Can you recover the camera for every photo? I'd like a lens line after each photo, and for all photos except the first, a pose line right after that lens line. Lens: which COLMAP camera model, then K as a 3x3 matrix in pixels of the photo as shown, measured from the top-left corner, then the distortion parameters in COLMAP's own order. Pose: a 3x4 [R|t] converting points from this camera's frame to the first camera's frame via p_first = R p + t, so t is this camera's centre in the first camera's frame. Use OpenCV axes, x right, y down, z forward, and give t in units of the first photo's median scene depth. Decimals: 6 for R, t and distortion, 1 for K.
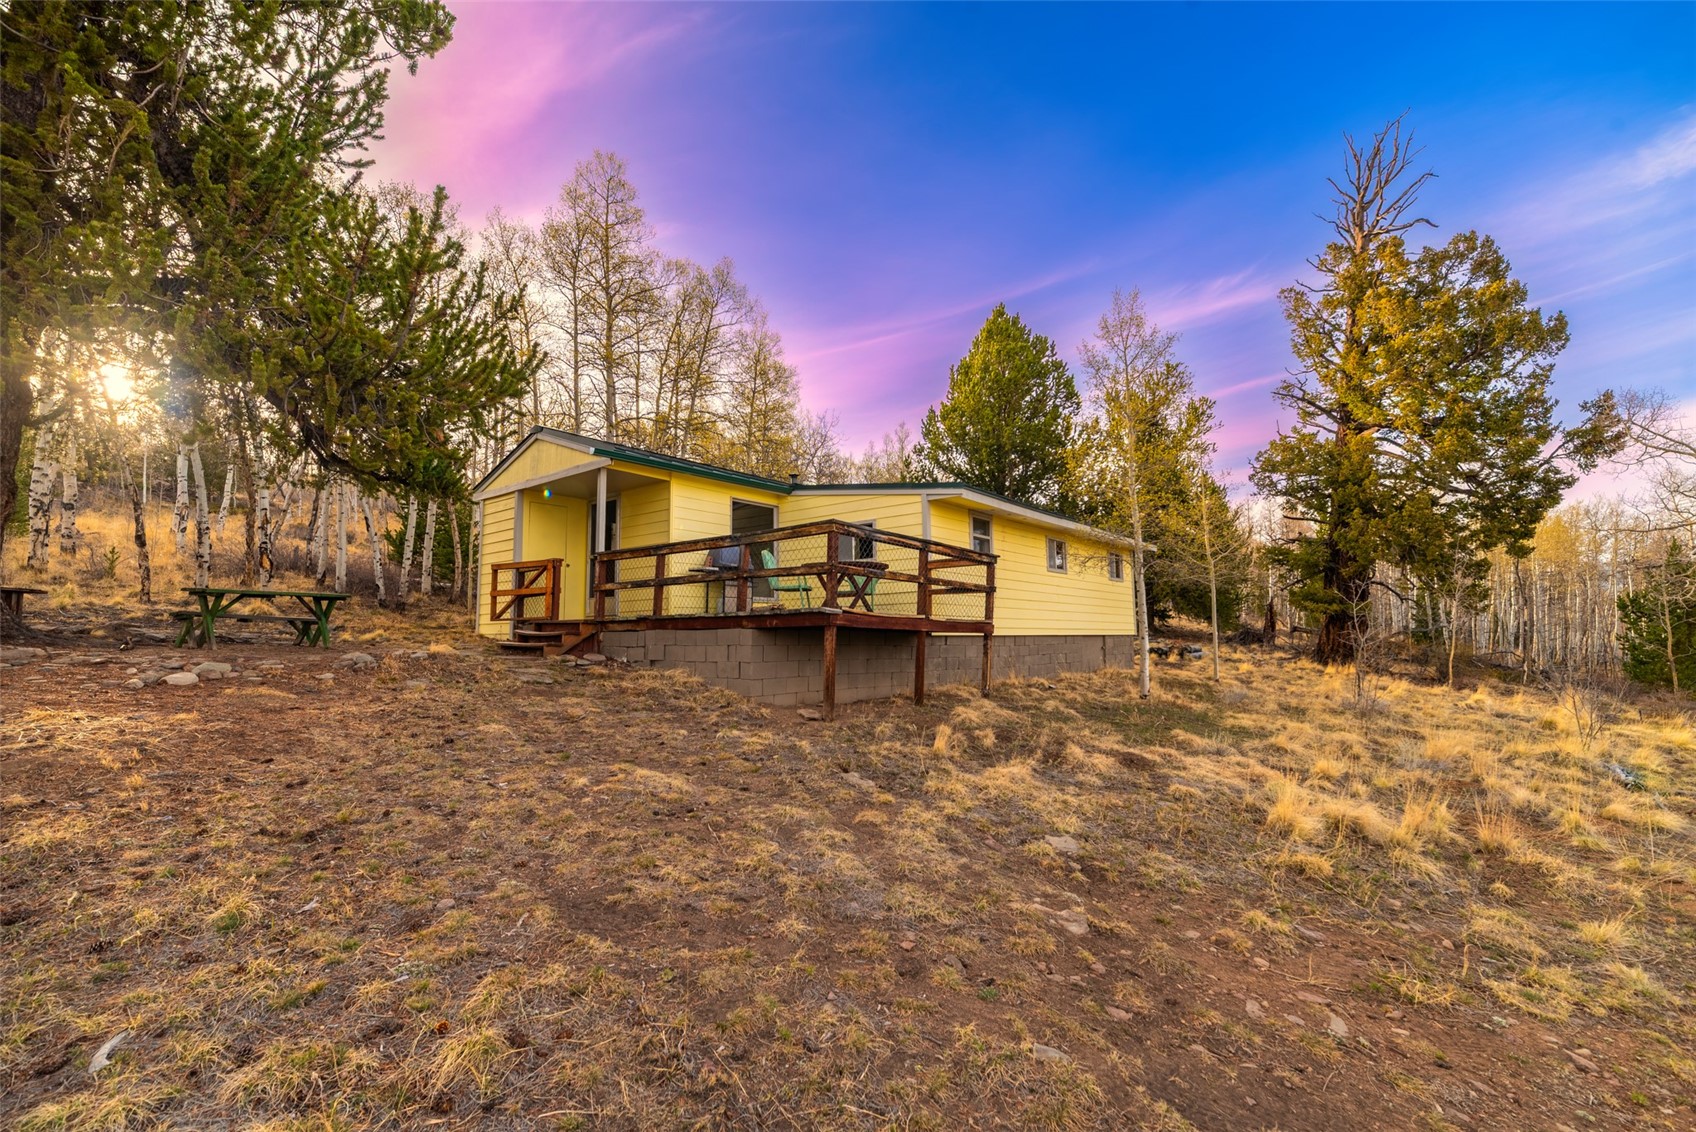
lens RADIAL K [[738.9, 0, 848.0], [0, 738.9, 566.0], [0, 0, 1]] dist [0.003219, 0.000902]
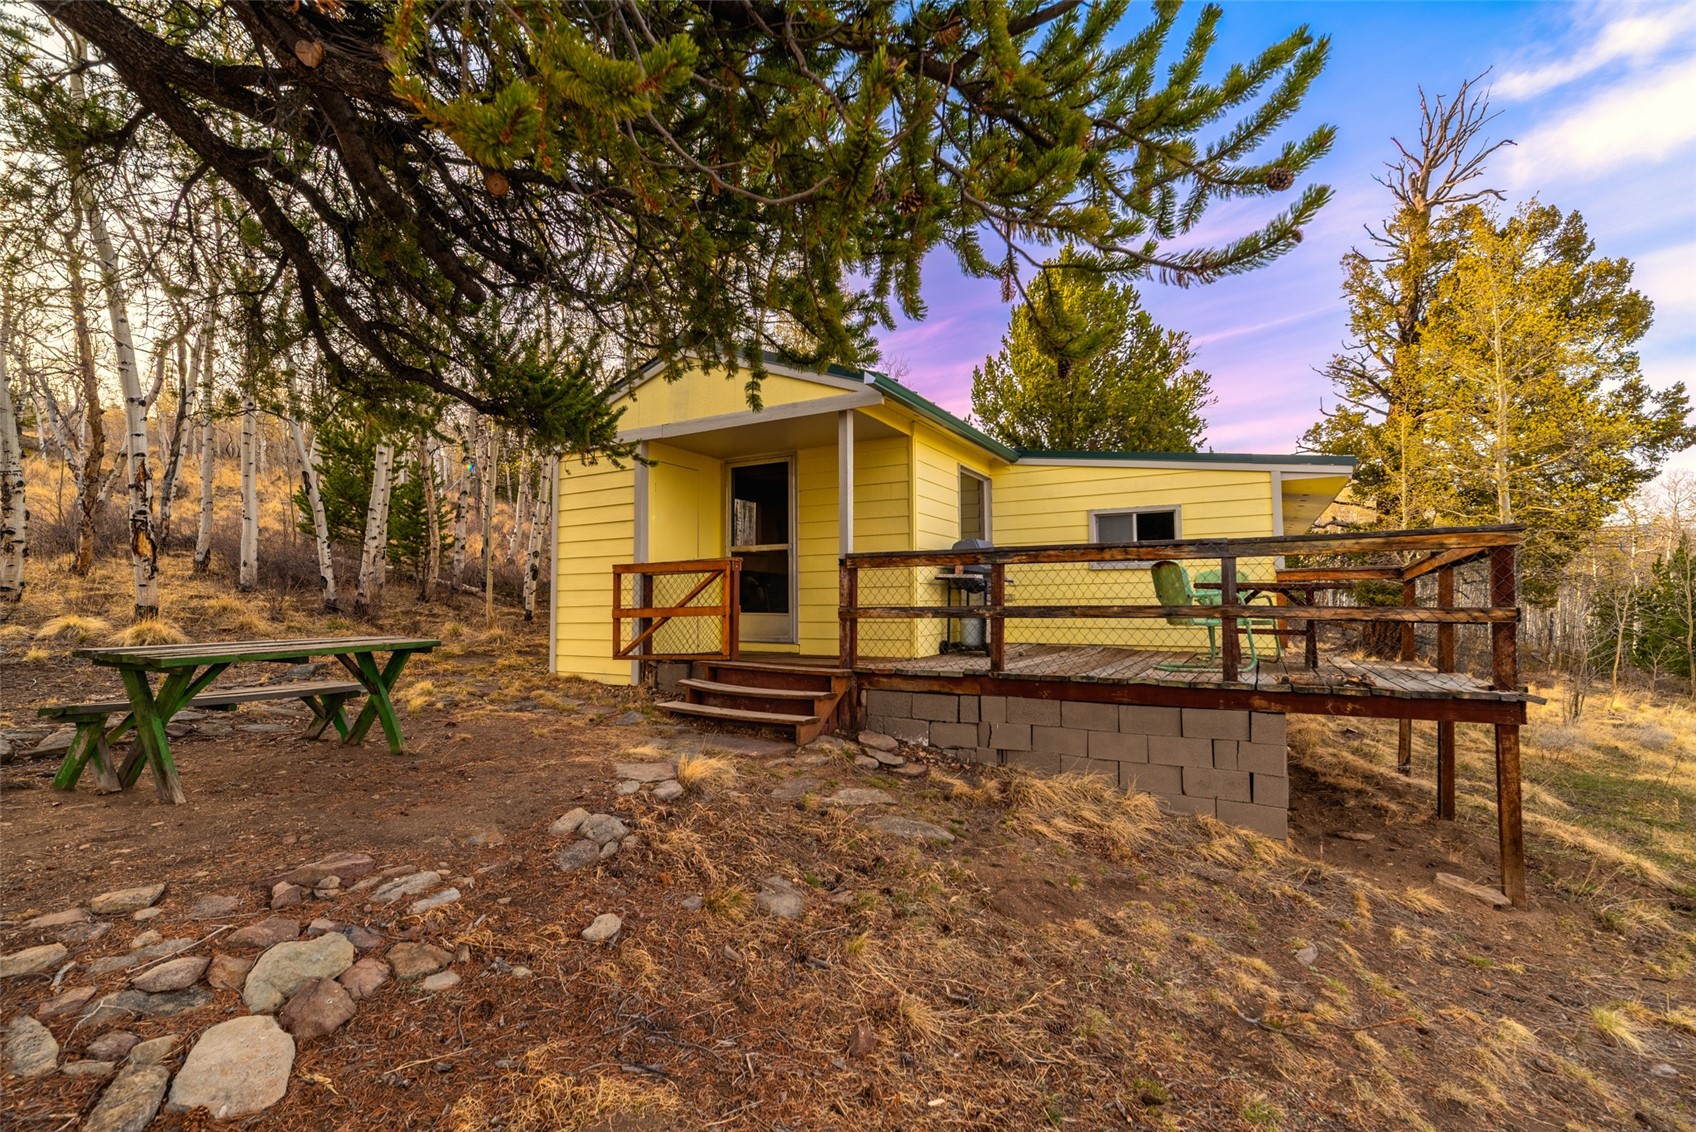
lens RADIAL K [[738.9, 0, 848.0], [0, 738.9, 566.0], [0, 0, 1]] dist [0.003219, 0.000902]
pose [[0.984617, 0.012043, 0.174311, -0.279254], [-0.020451, 0.998708, 0.046518, -0.022732], [-0.173526, -0.049367, 0.983591, 0.266357]]
